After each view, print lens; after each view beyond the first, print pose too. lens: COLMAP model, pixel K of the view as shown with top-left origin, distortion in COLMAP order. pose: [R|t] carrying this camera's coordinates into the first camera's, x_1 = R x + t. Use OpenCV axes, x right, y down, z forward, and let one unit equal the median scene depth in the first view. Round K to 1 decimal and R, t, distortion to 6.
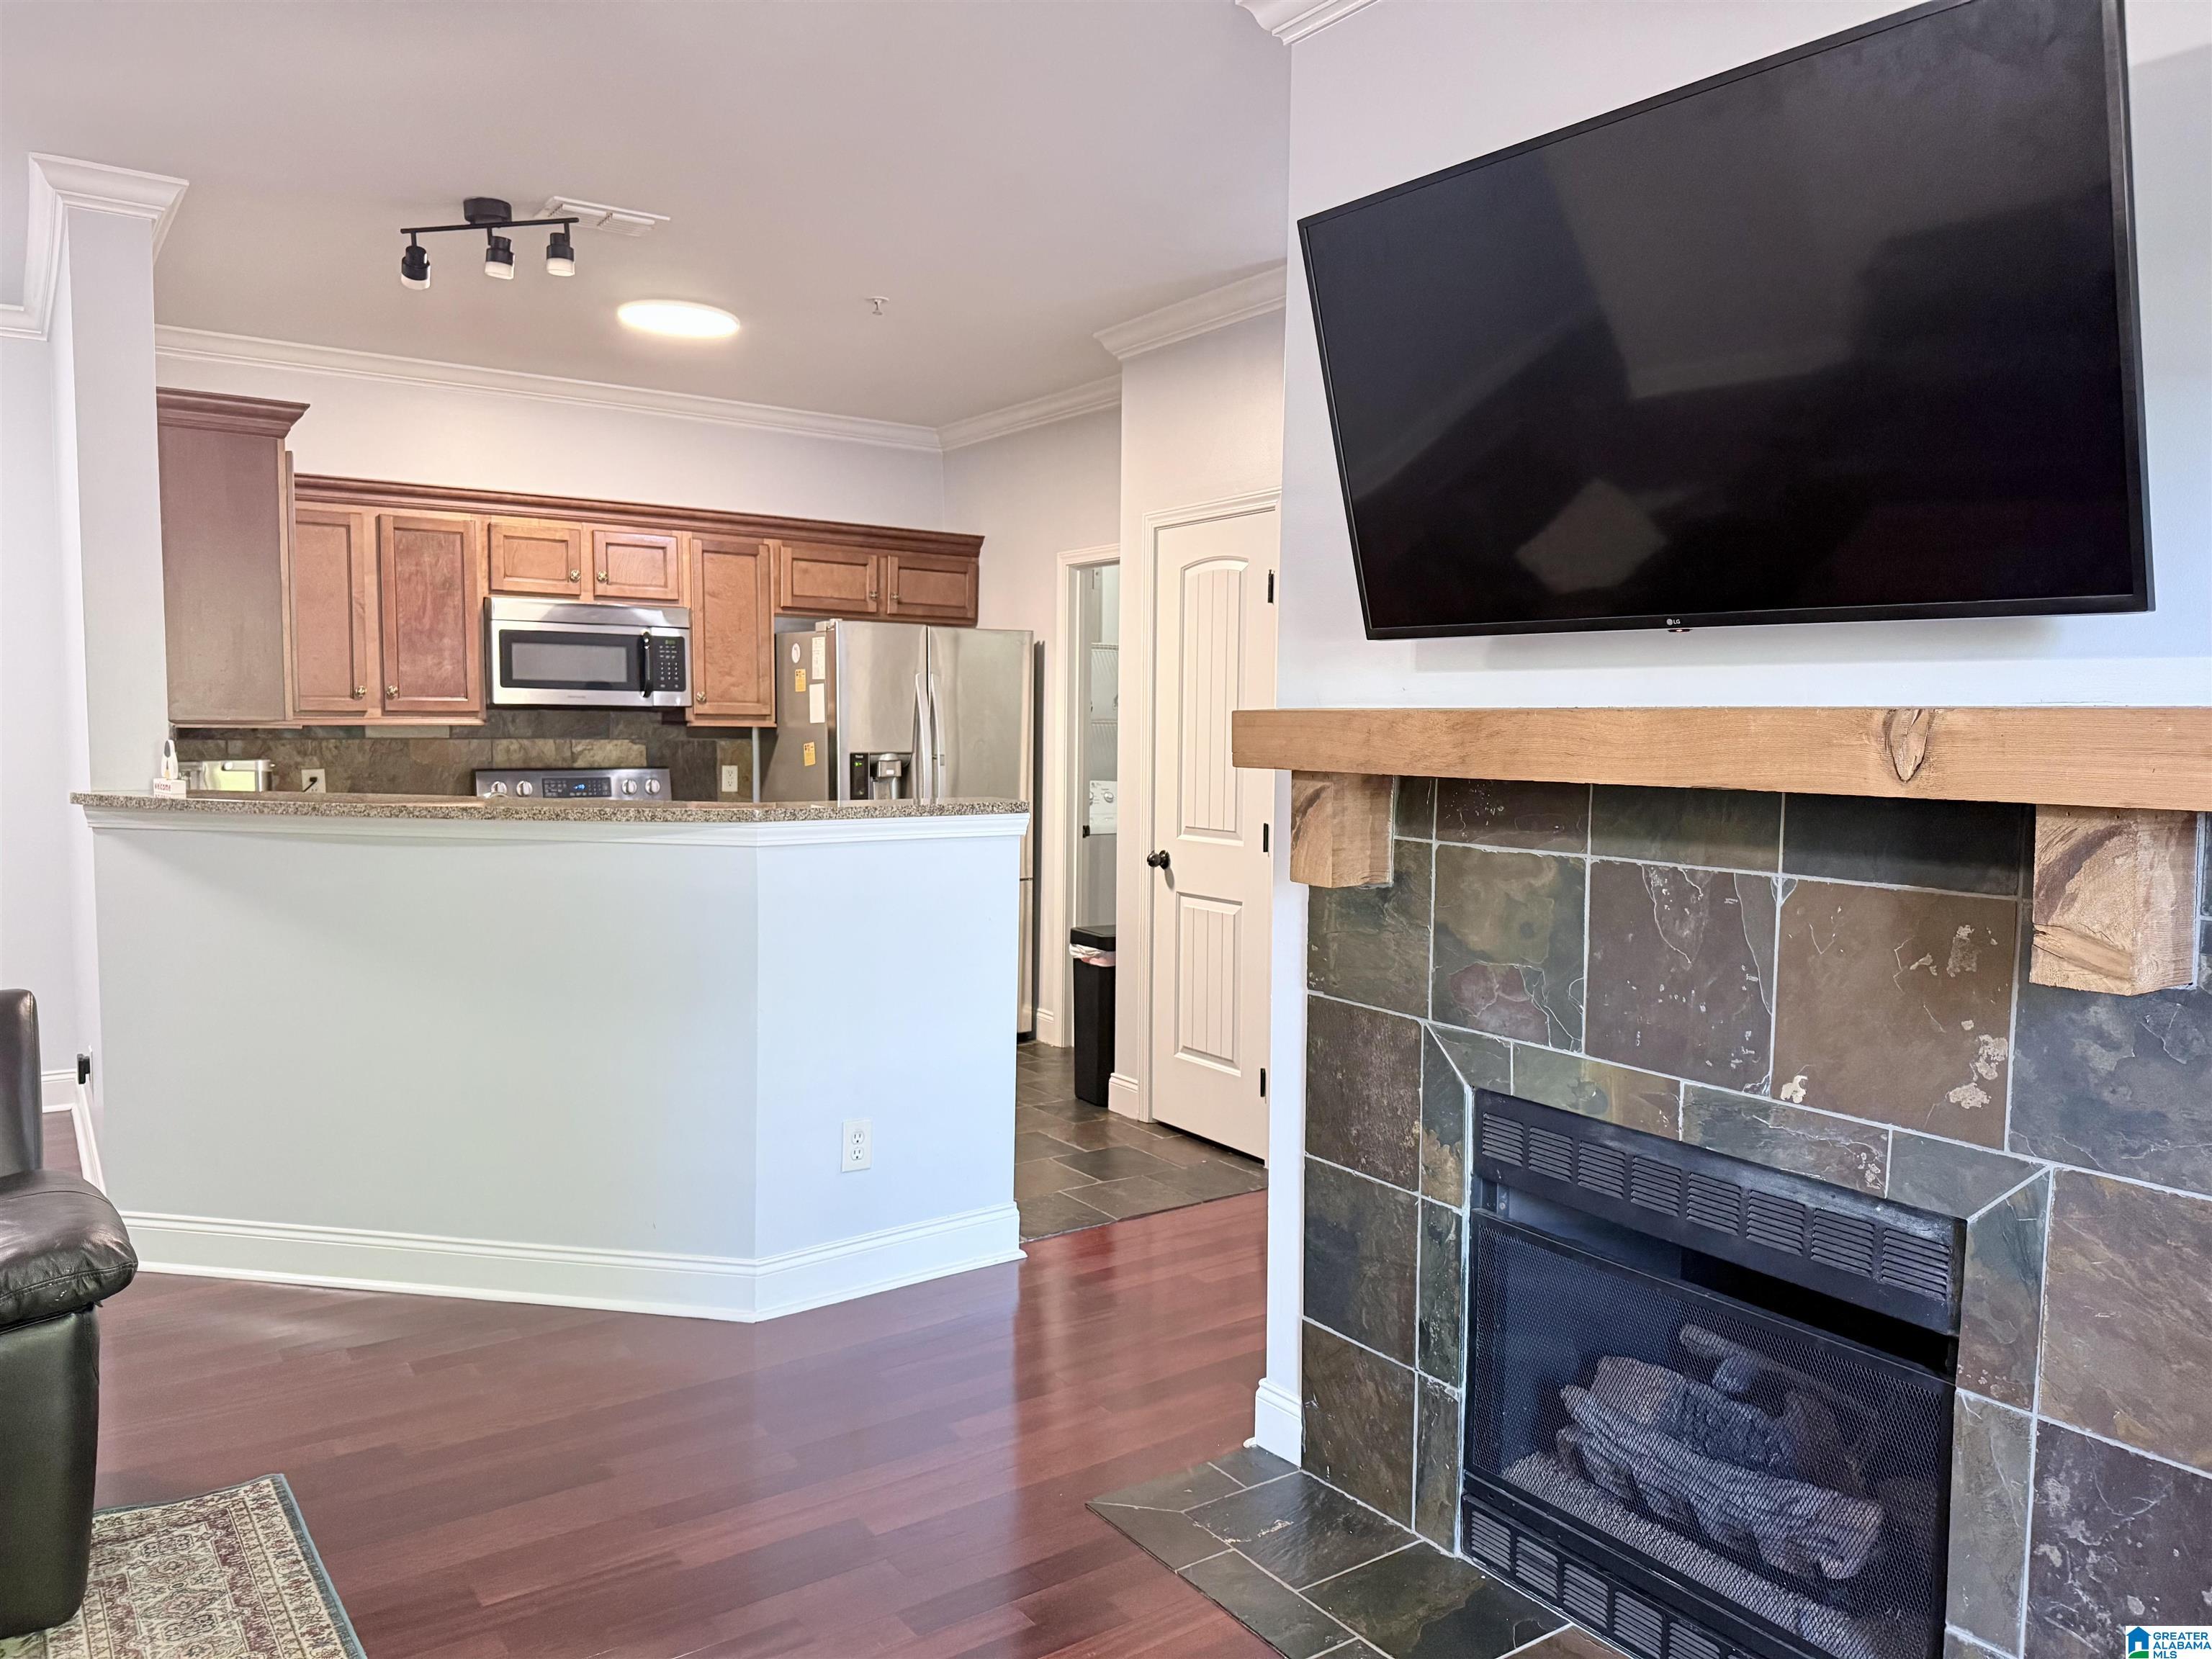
lens RADIAL K [[1579.5, 0, 1114.0], [0, 1579.5, 833.3], [0, 0, 1]] dist [0.077942, -0.040679]
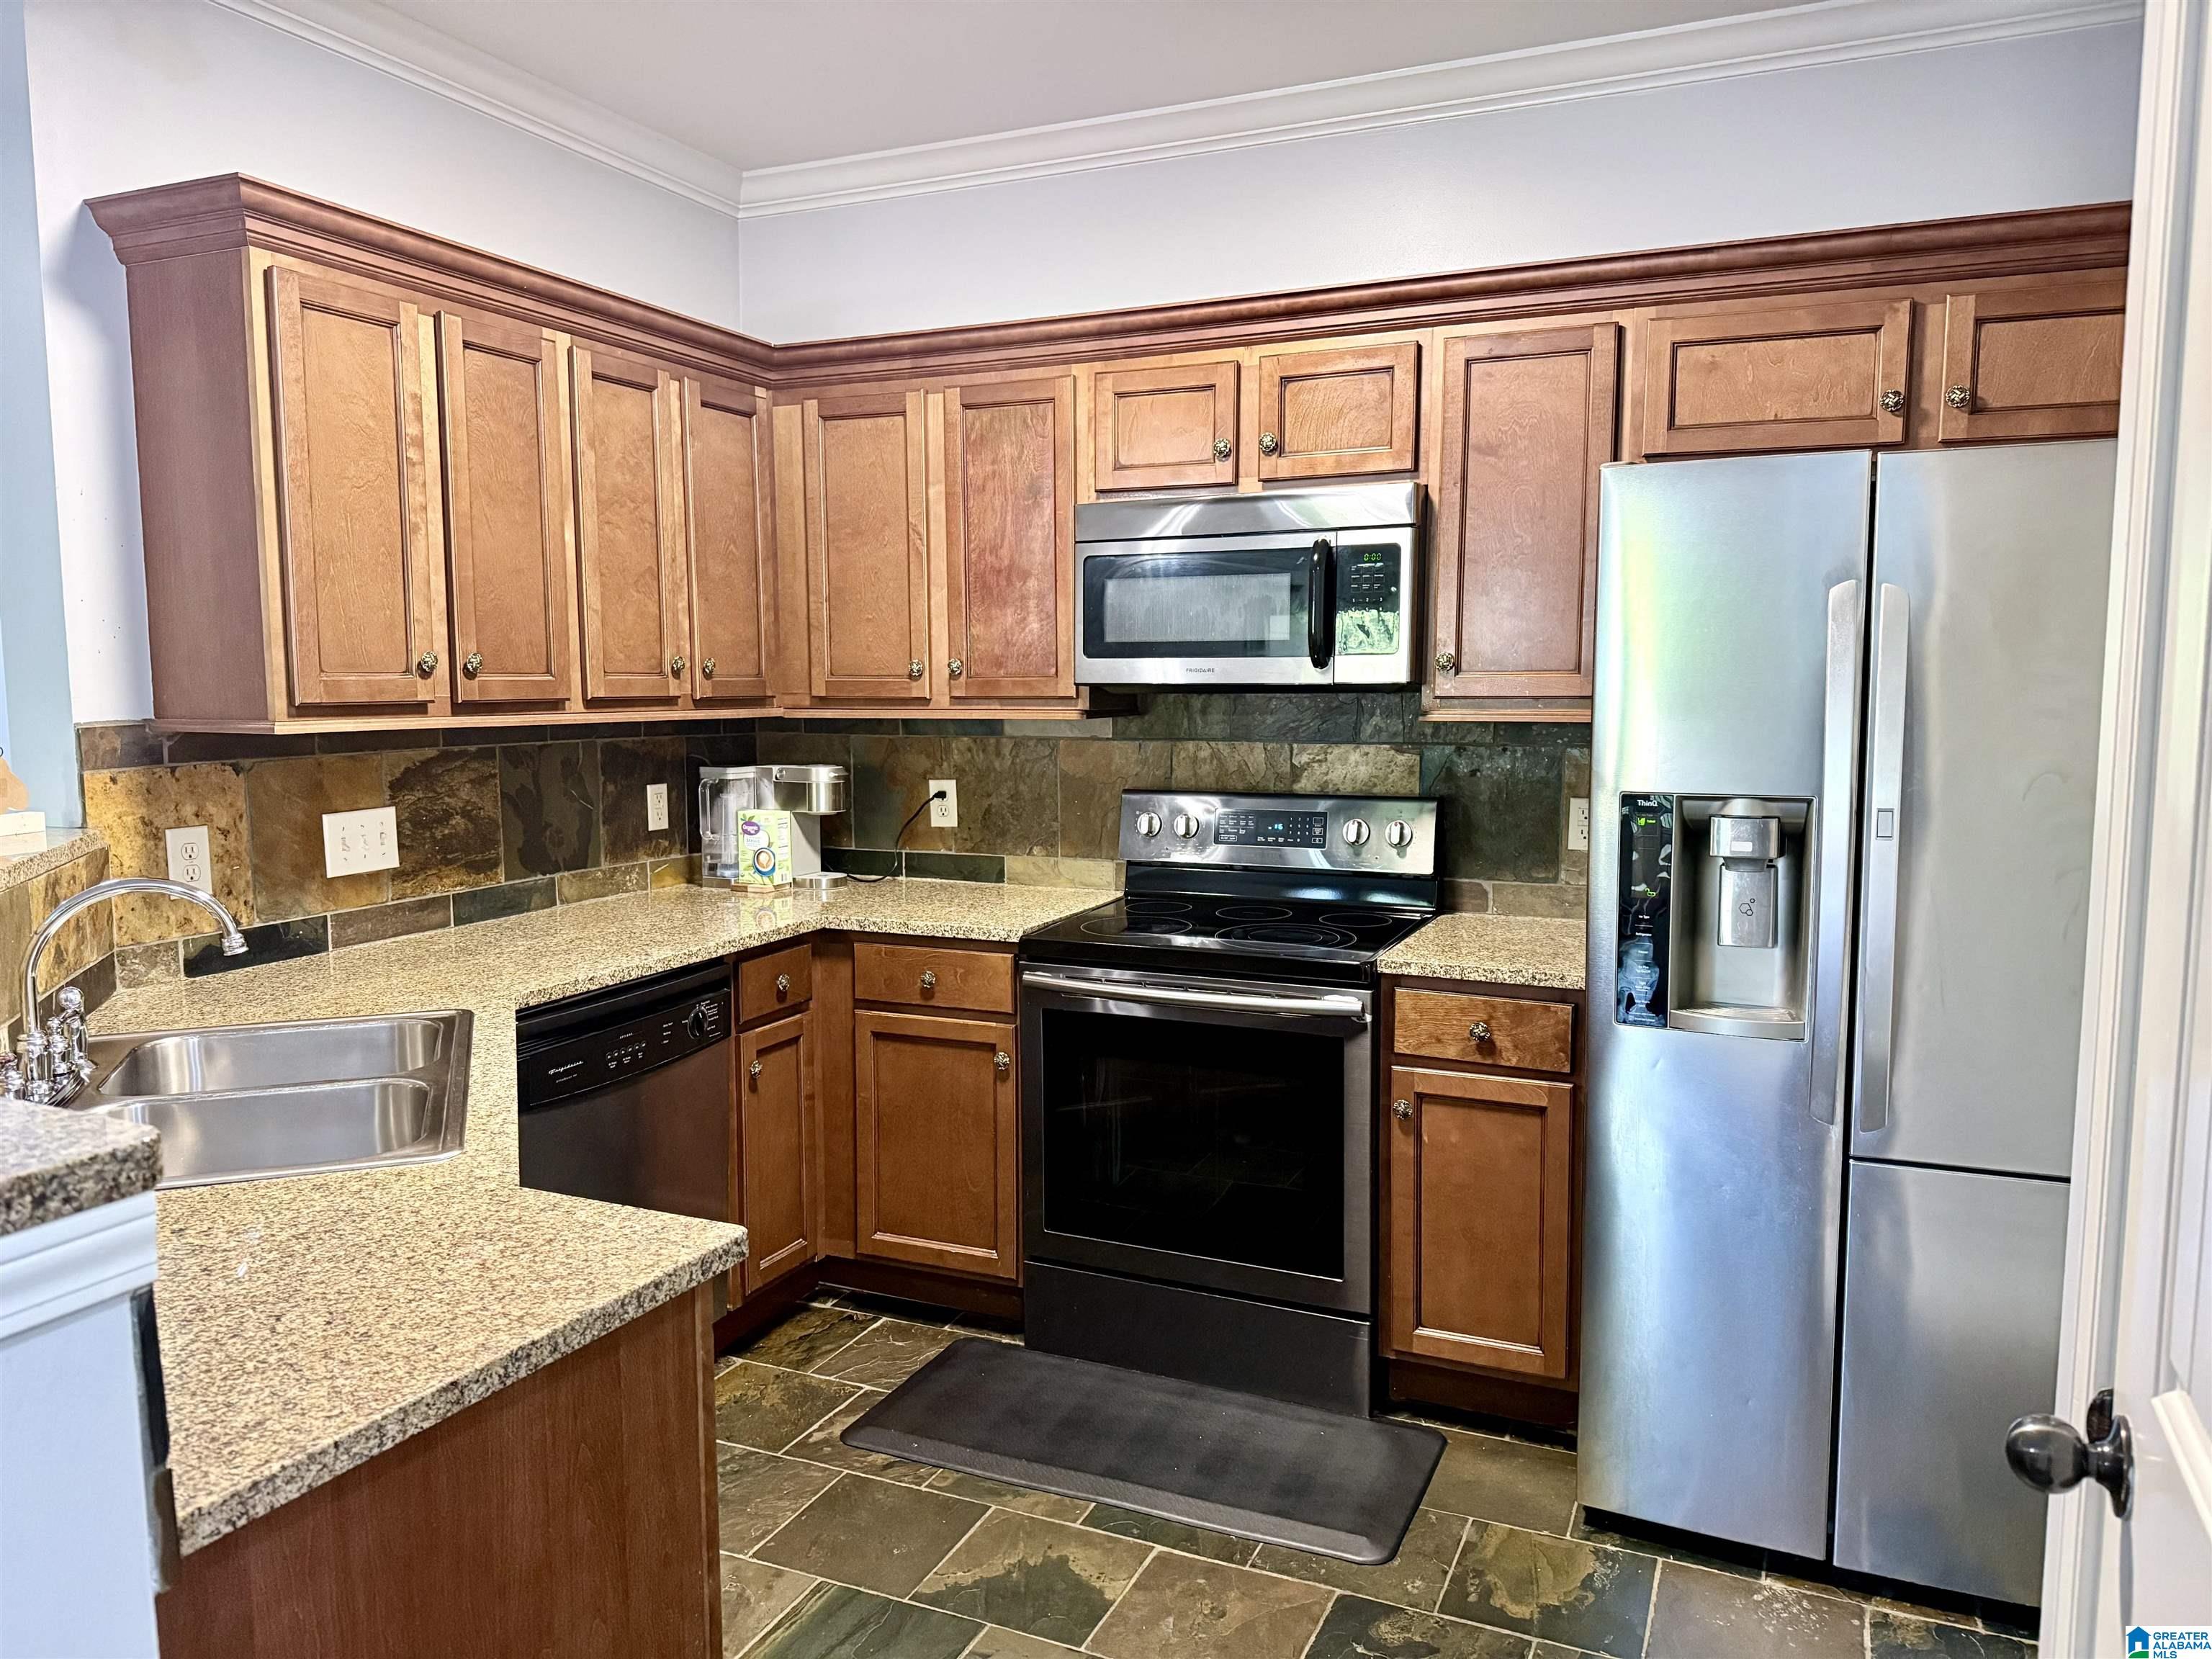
lens RADIAL K [[1579.5, 0, 1102.4], [0, 1579.5, 837.8], [0, 0, 1]] dist [0.077942, -0.040679]
pose [[0.506933, 0.077719, -0.858475, 0.117843], [-0.055448, 0.996805, 0.057500, -0.054973], [0.860200, 0.018453, 0.509623, 0.667220]]
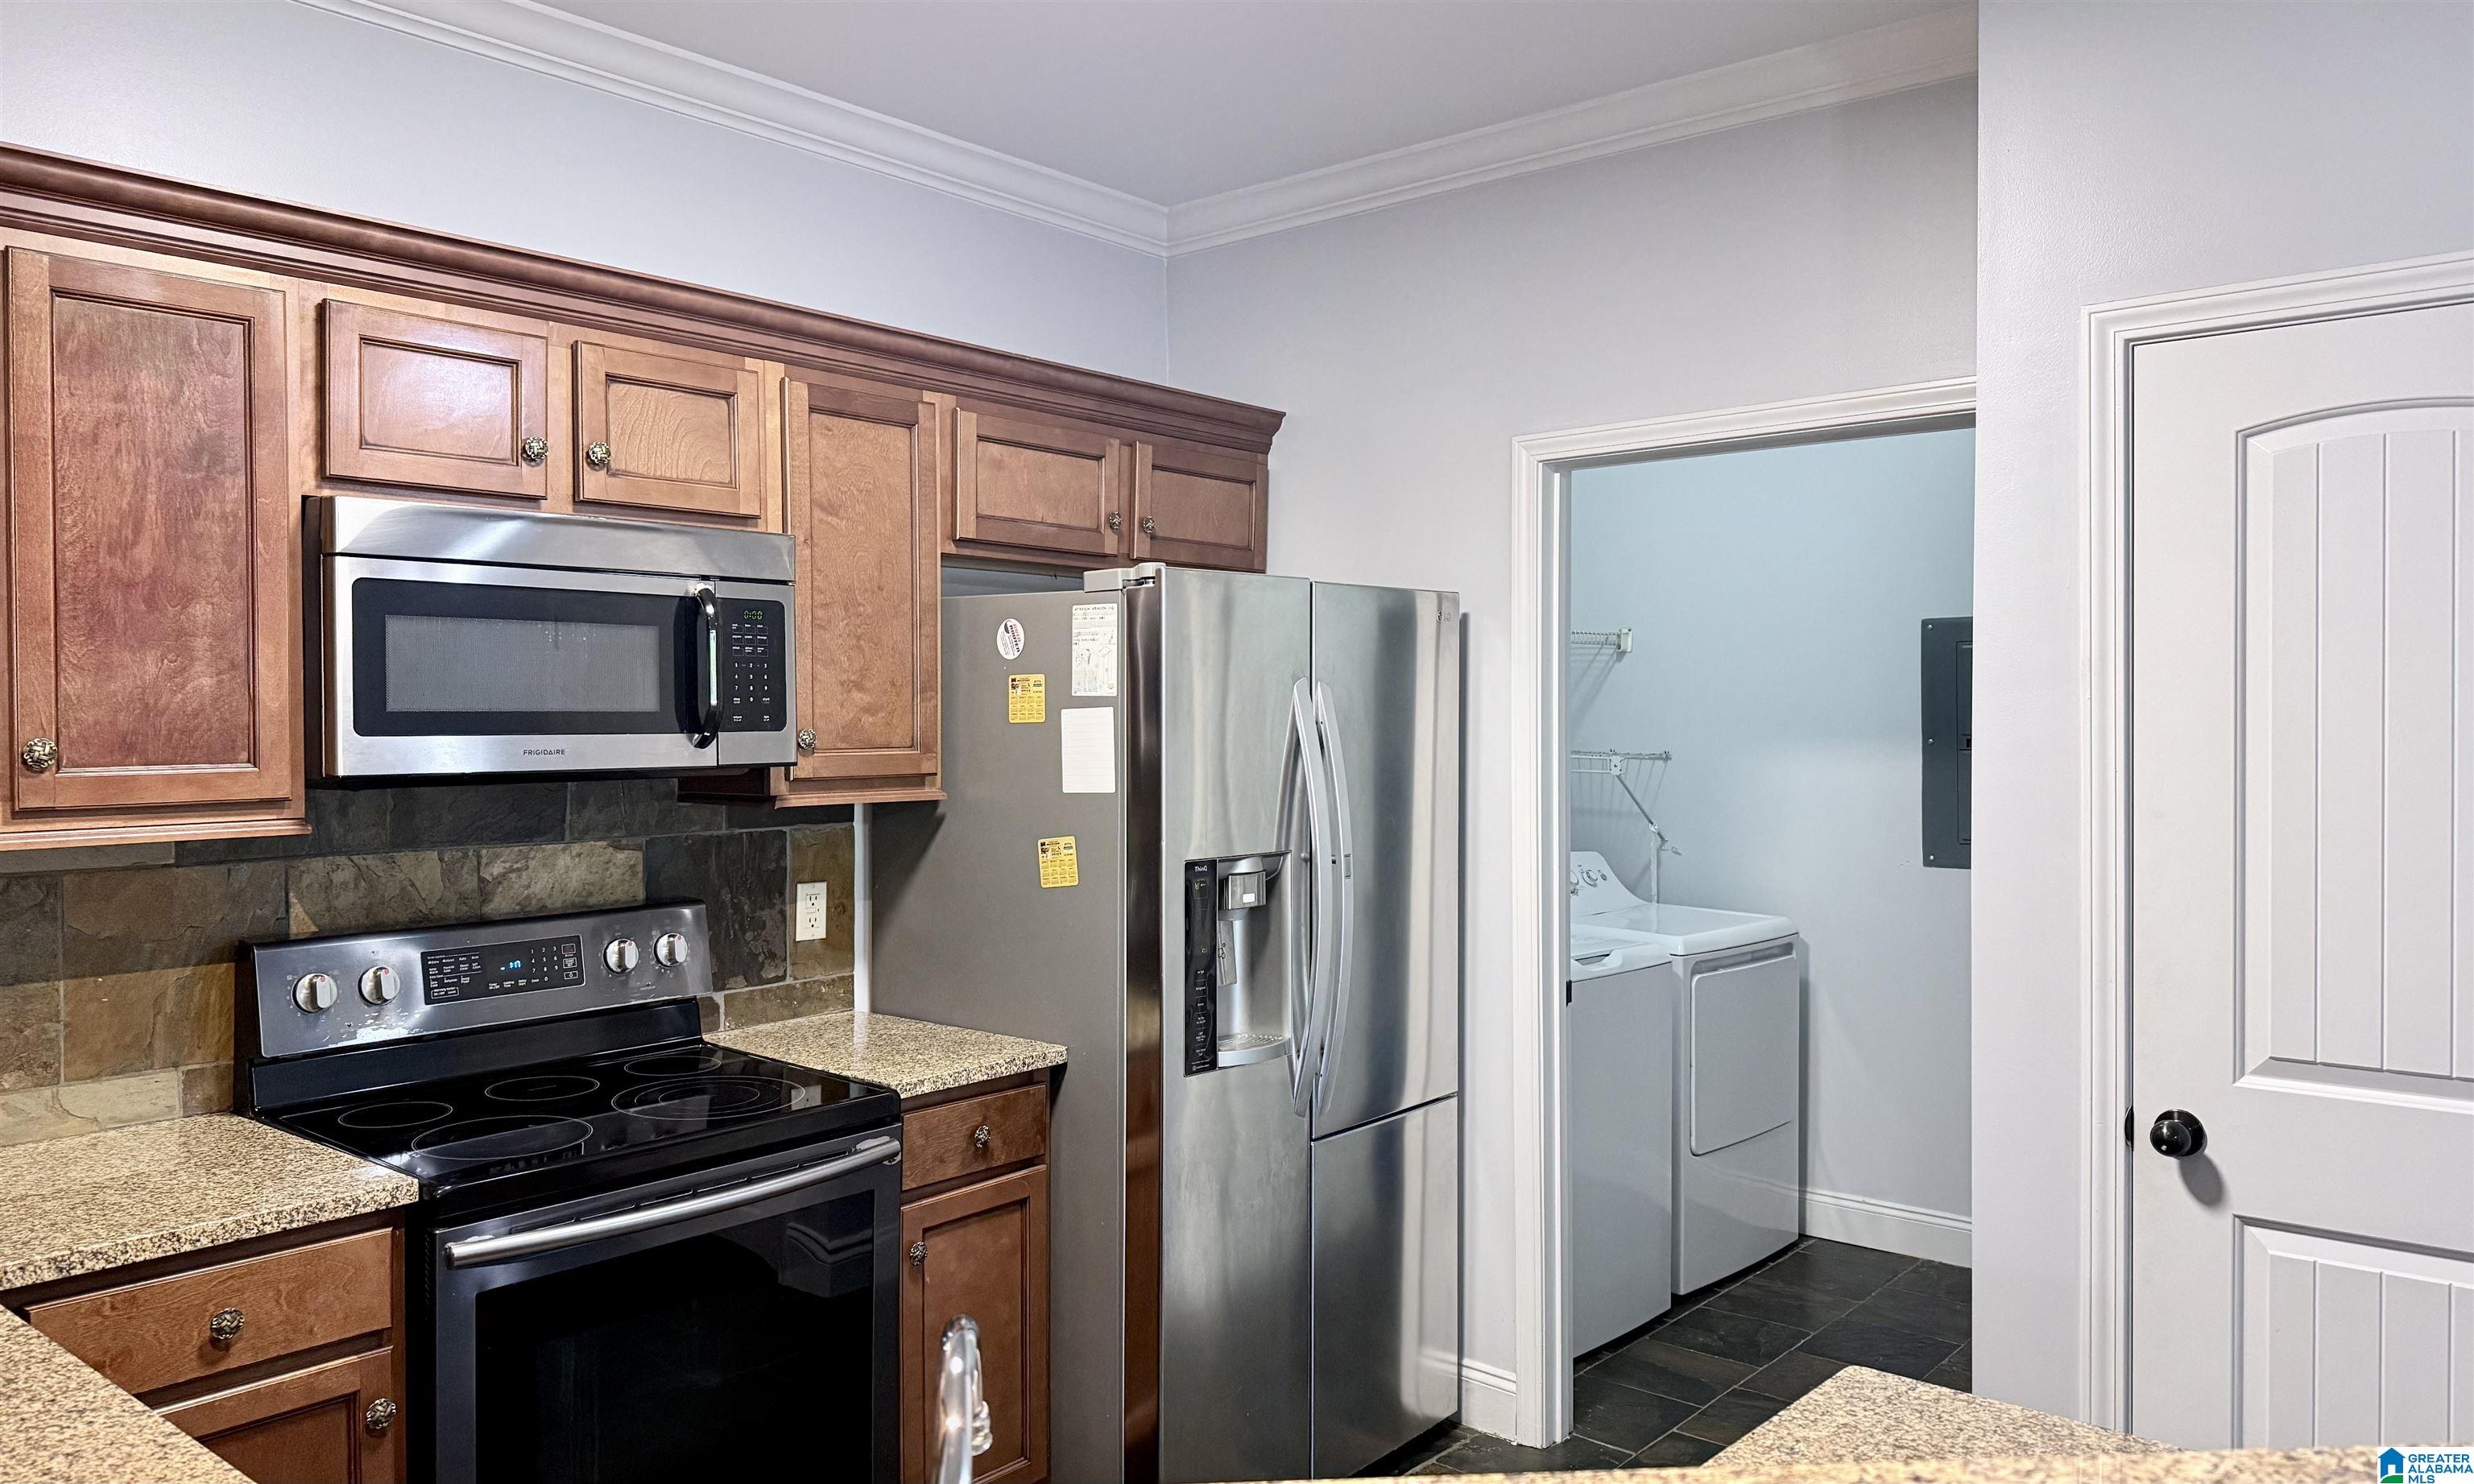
lens RADIAL K [[1782.9, 0, 1248.3], [0, 1782.9, 724.5], [0, 0, 1]] dist [0.062816, -0.014532]
pose [[0.965982, -0.013571, 0.258254, -0.274448], [0.030383, 0.997662, -0.061221, -0.057545], [-0.256819, 0.066985, 0.964135, 0.506001]]
